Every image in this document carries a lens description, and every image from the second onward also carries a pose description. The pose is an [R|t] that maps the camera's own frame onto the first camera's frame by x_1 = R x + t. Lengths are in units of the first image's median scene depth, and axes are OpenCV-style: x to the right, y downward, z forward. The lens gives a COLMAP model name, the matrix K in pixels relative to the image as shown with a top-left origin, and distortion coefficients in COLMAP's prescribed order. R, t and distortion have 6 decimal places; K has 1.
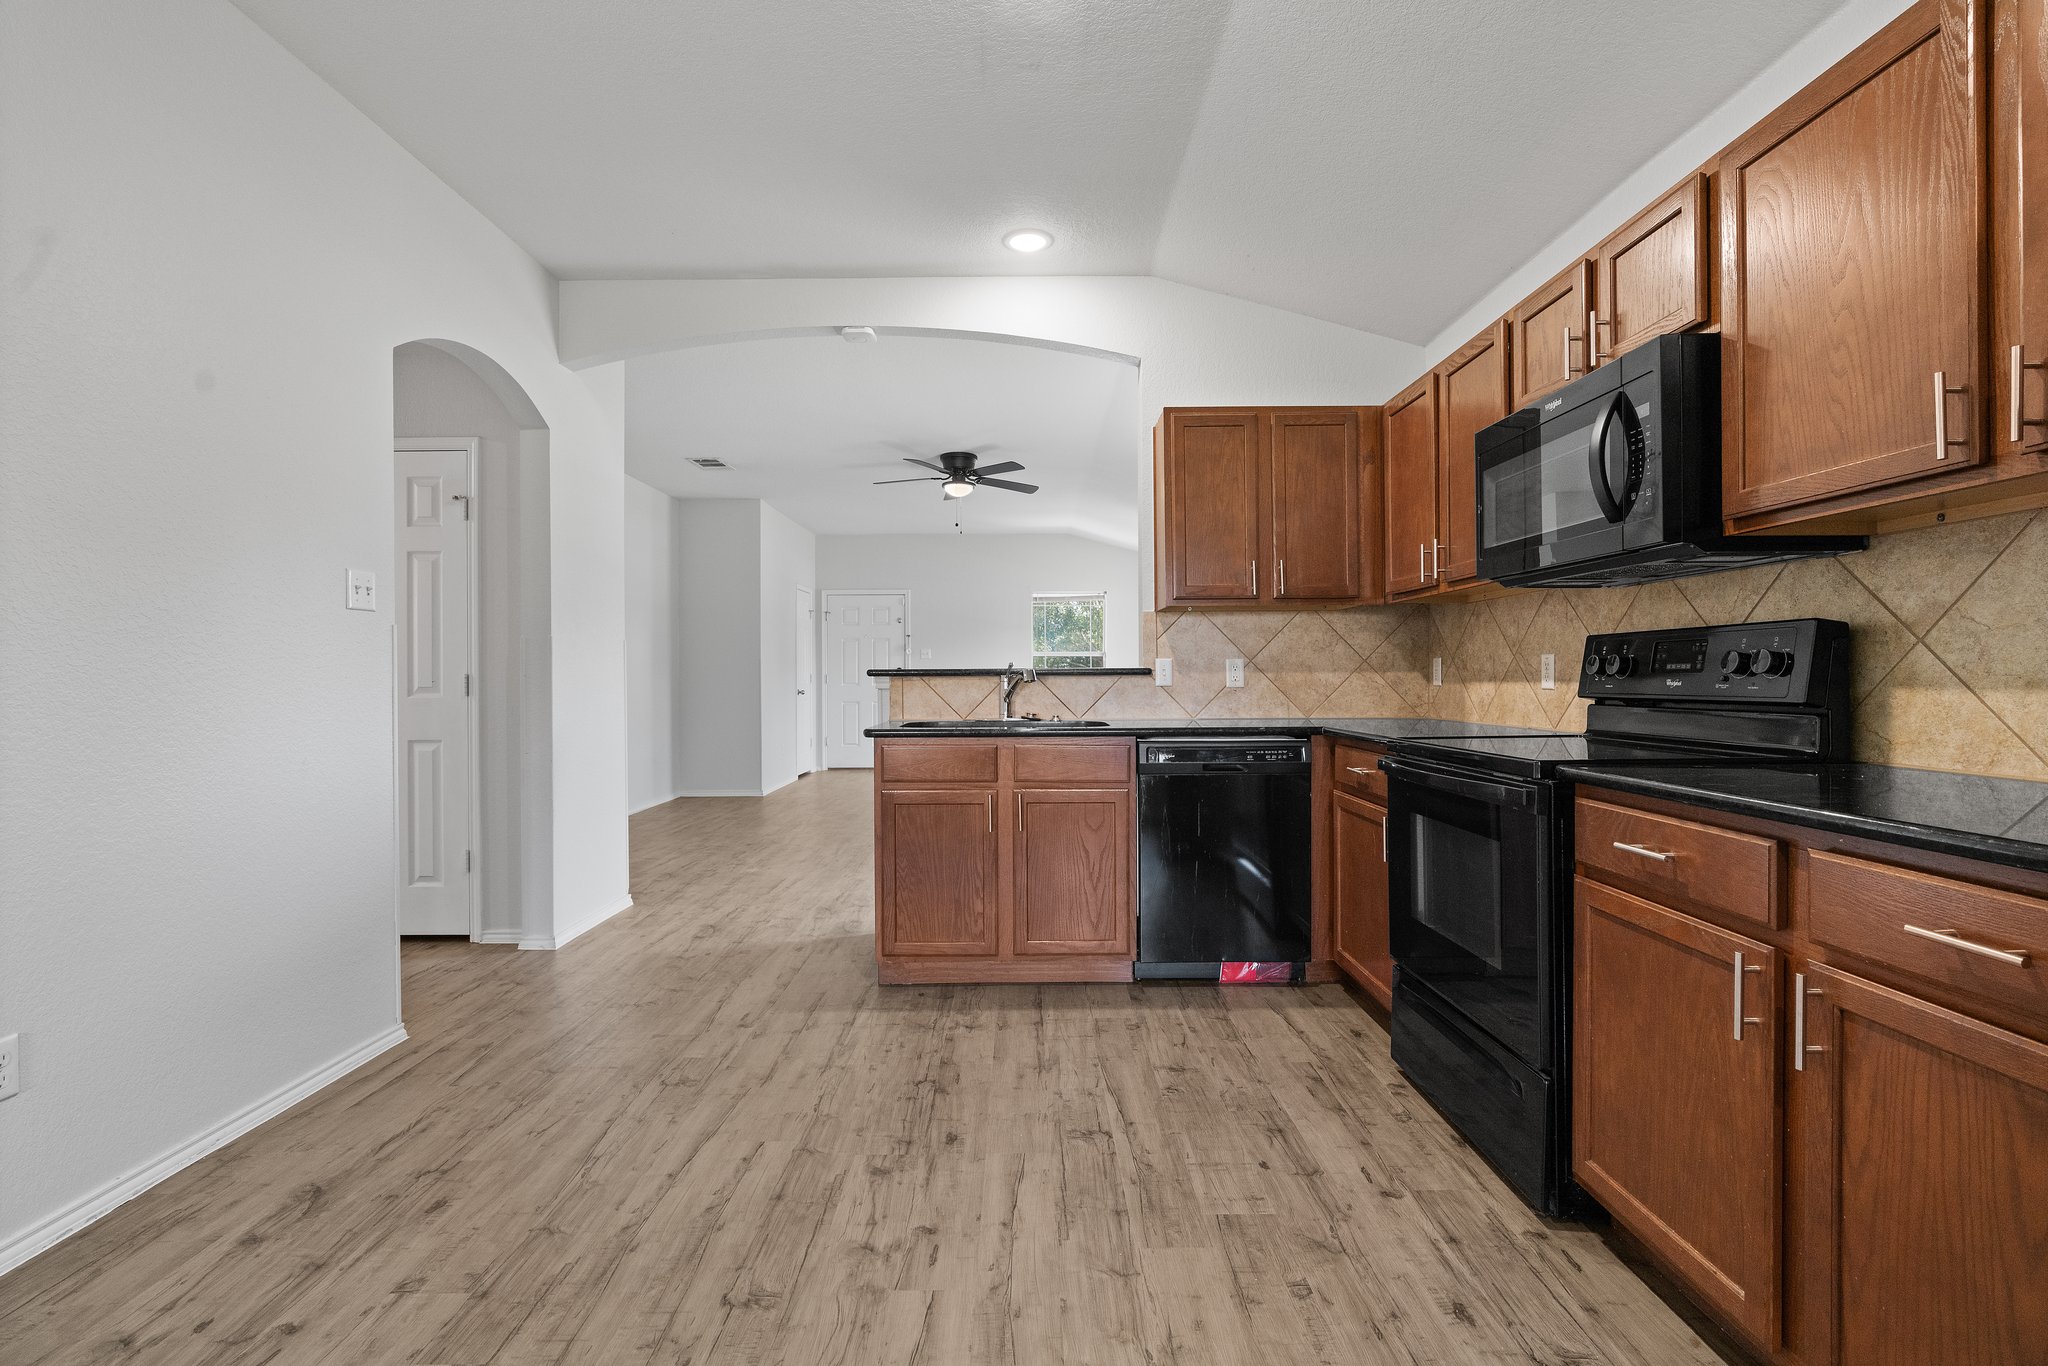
lens RADIAL K [[931.2, 0, 1022.1], [0, 931.2, 675.8], [0, 0, 1]] dist [-0.004514, 0.001644]
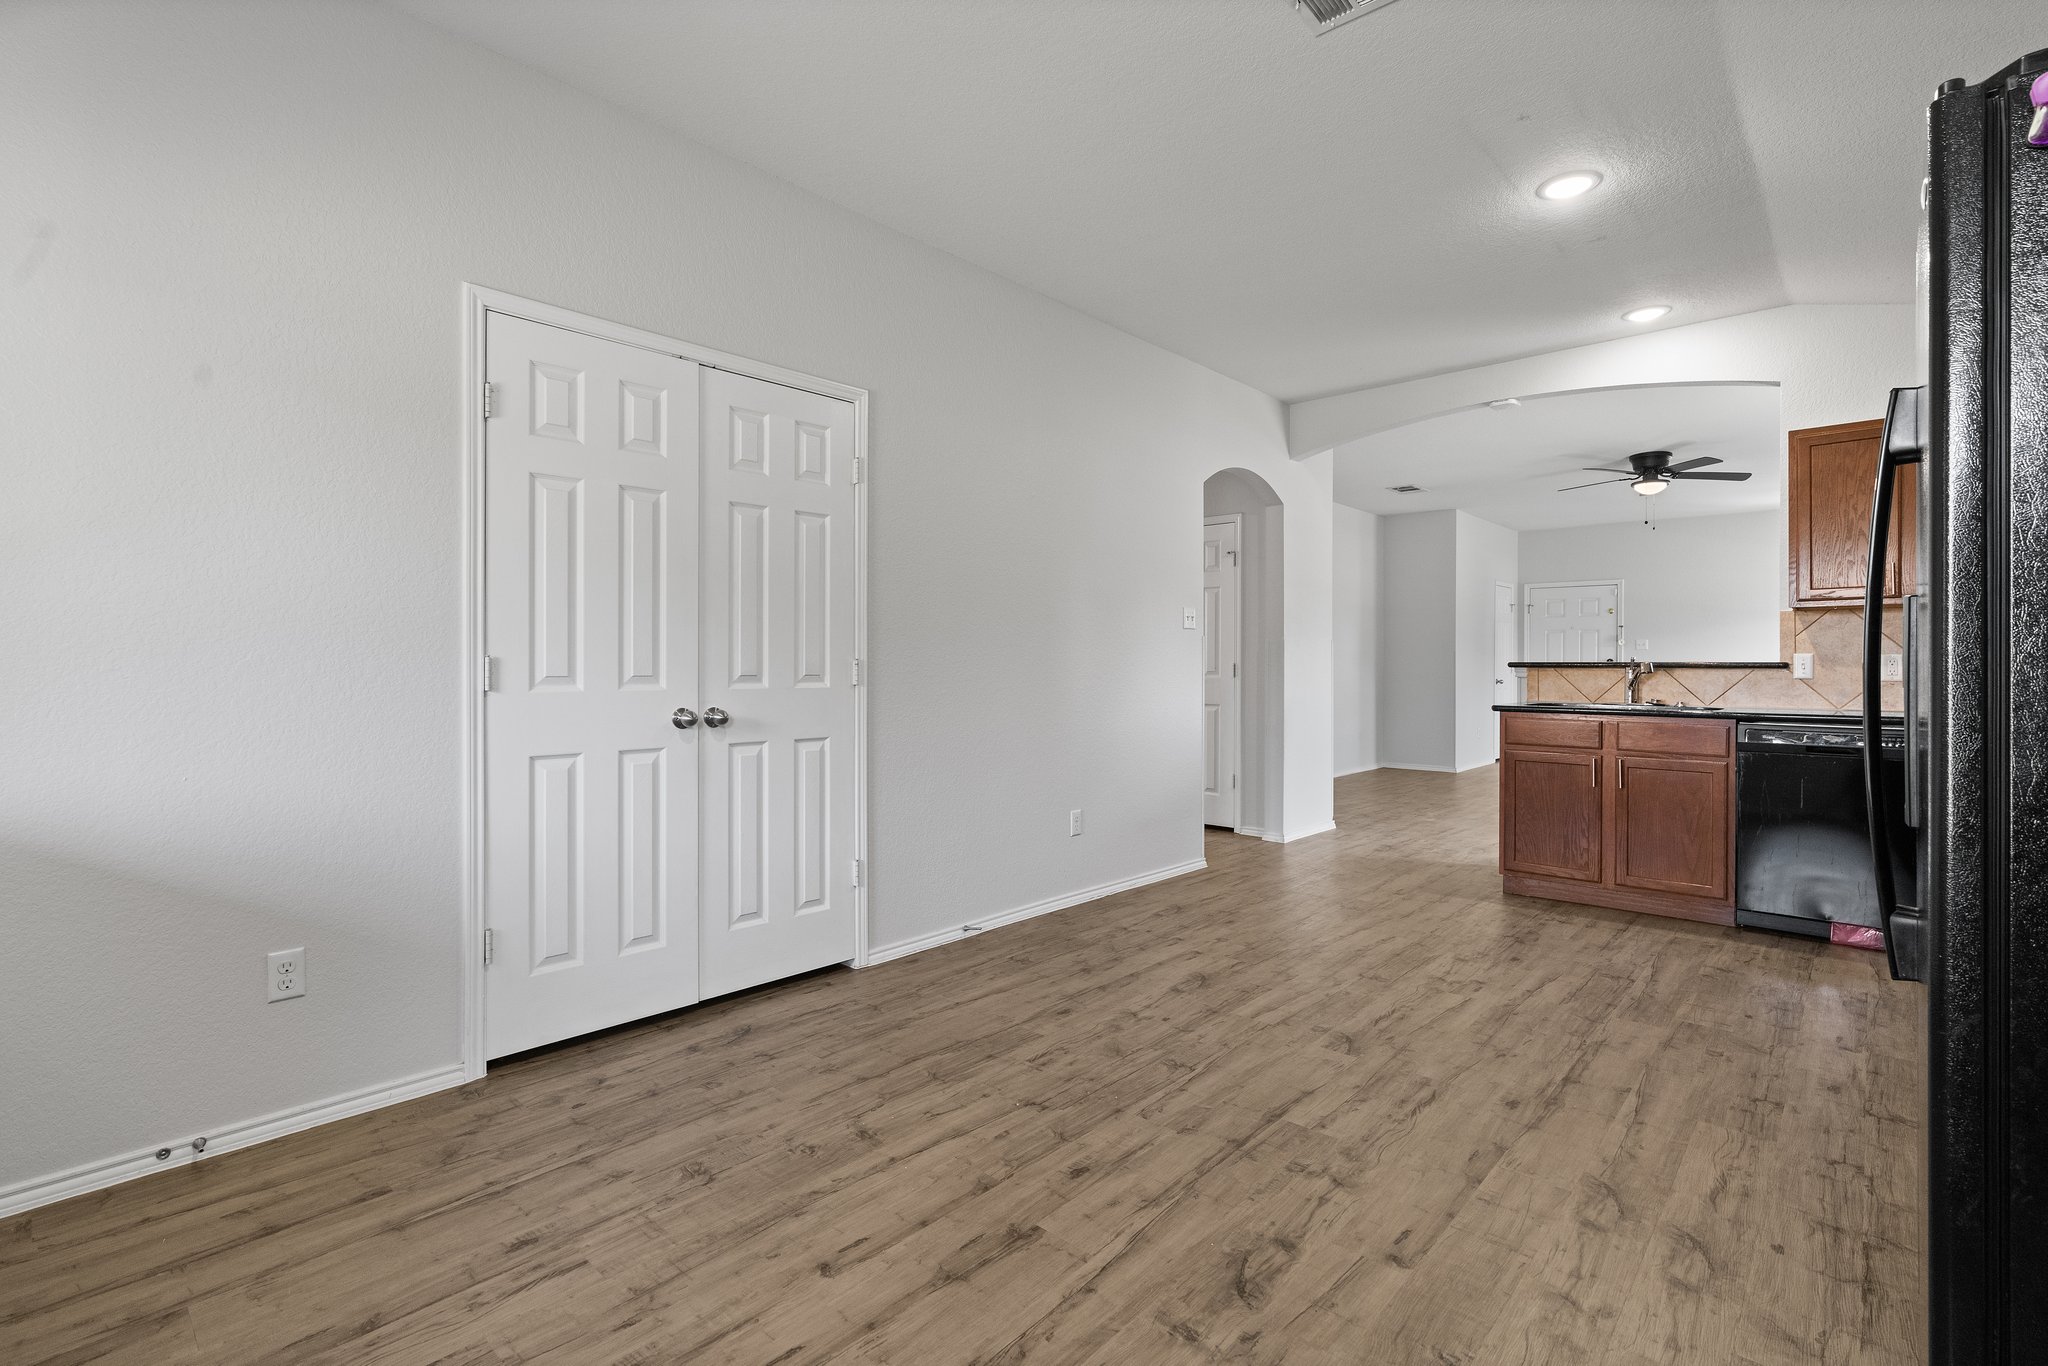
lens RADIAL K [[936.0, 0, 1021.3], [0, 936.0, 661.9], [0, 0, 1]] dist [-0.001268, 0.000289]
pose [[0.737524, 0.005803, -0.675296, 0.274437], [-0.008109, 0.999967, -0.000264, -0.001558], [0.675272, 0.005670, 0.737547, -0.543699]]
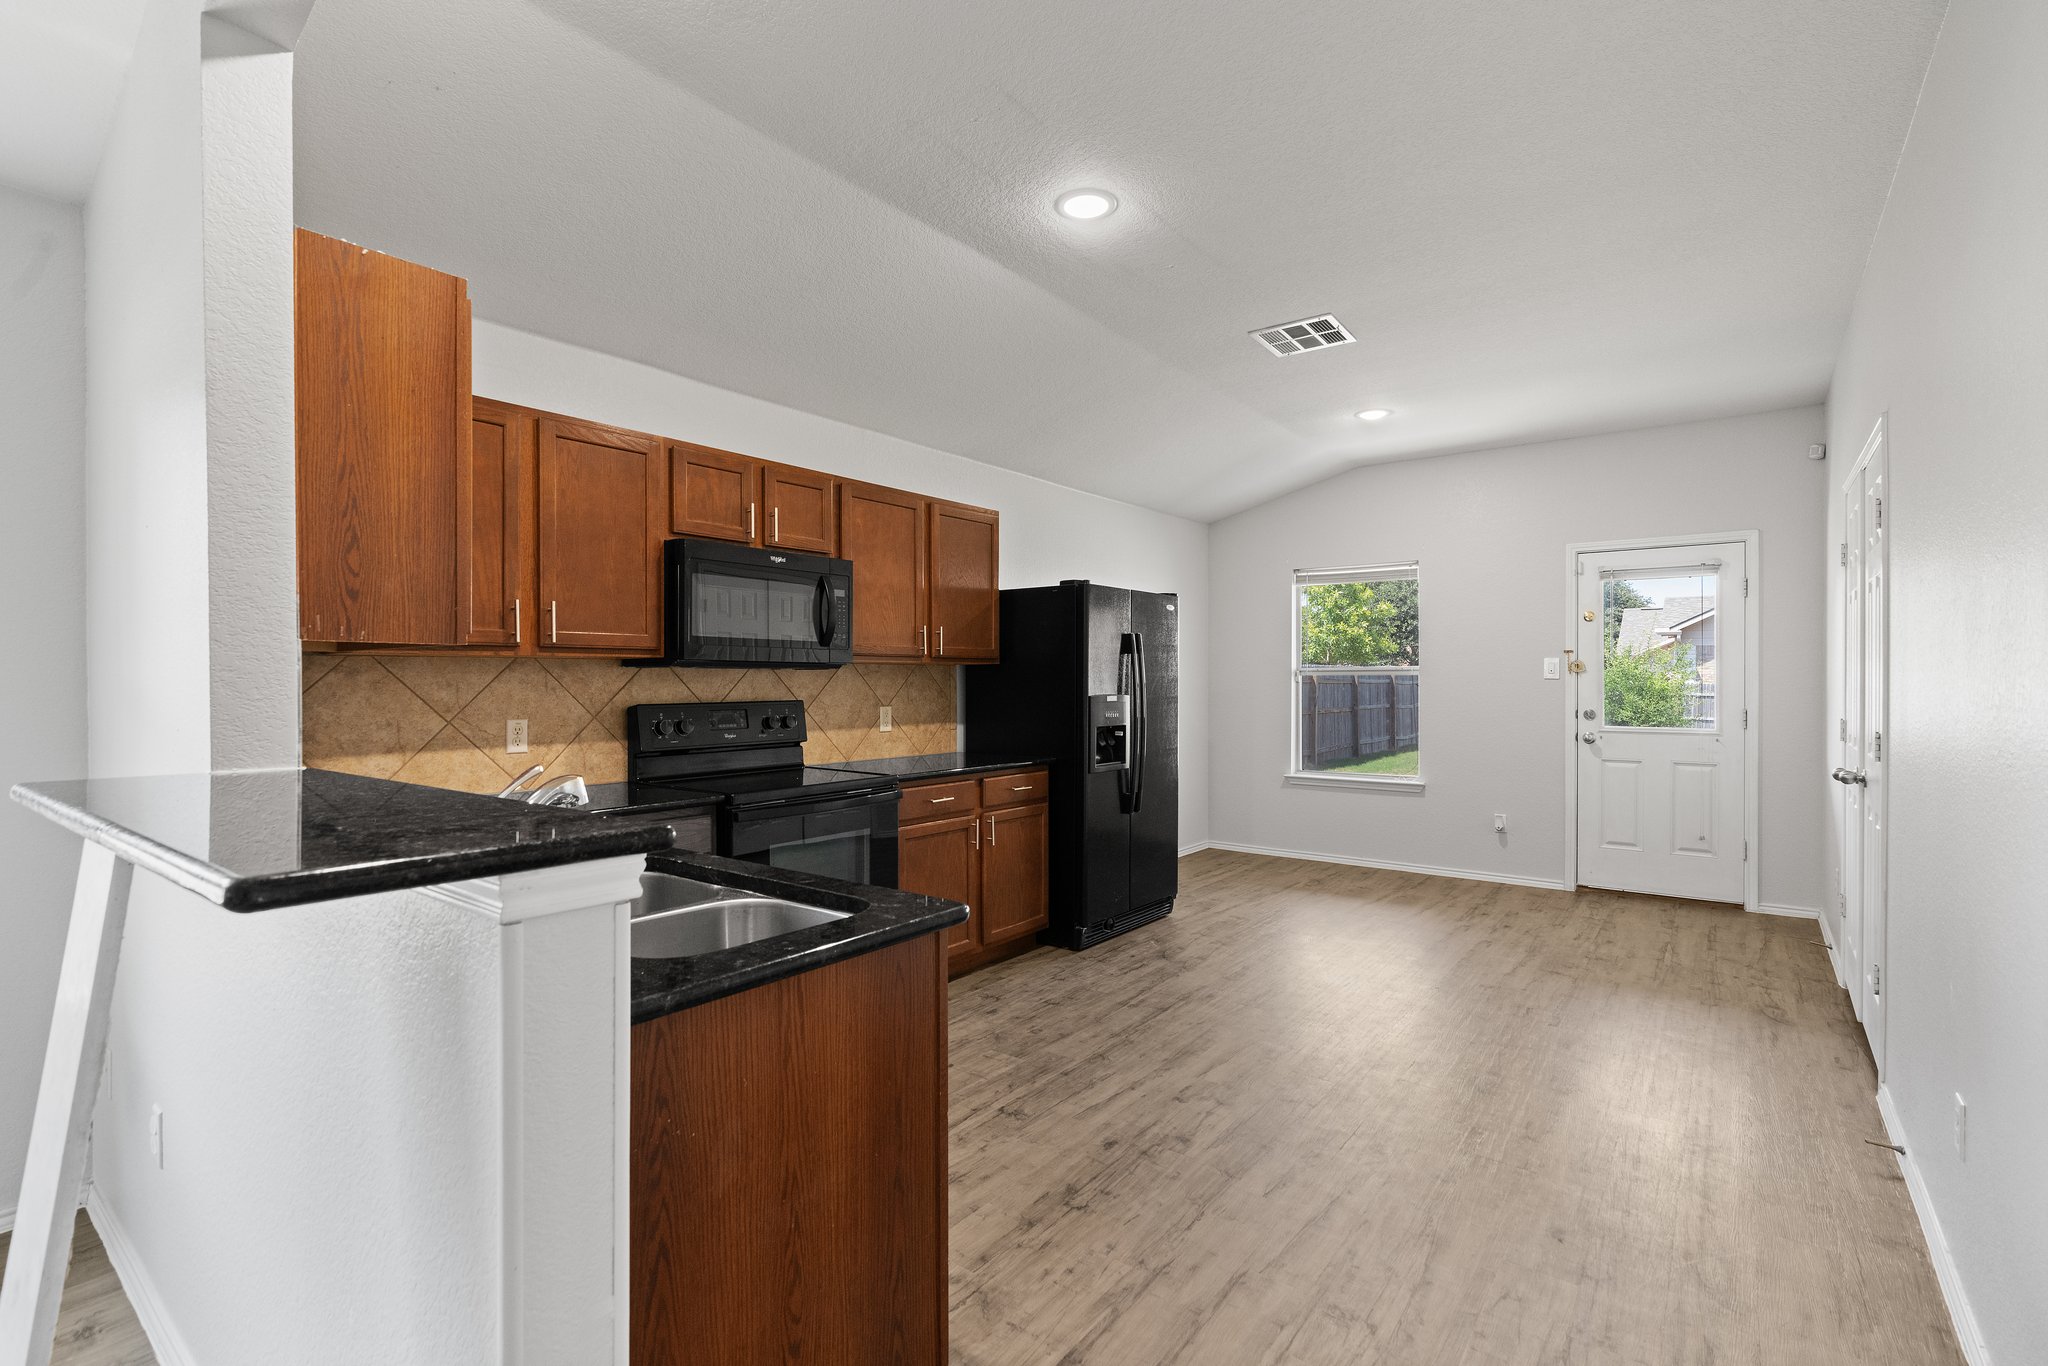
lens RADIAL K [[934.8, 0, 1024.0], [0, 934.8, 683.0], [0, 0, 1]] dist [-0.012839, 0.000010]
pose [[-0.794298, 0.005986, 0.607499, -0.510912], [0.006456, 0.999978, -0.001411, -0.057754], [-0.607494, 0.002801, -0.794319, 1.446915]]
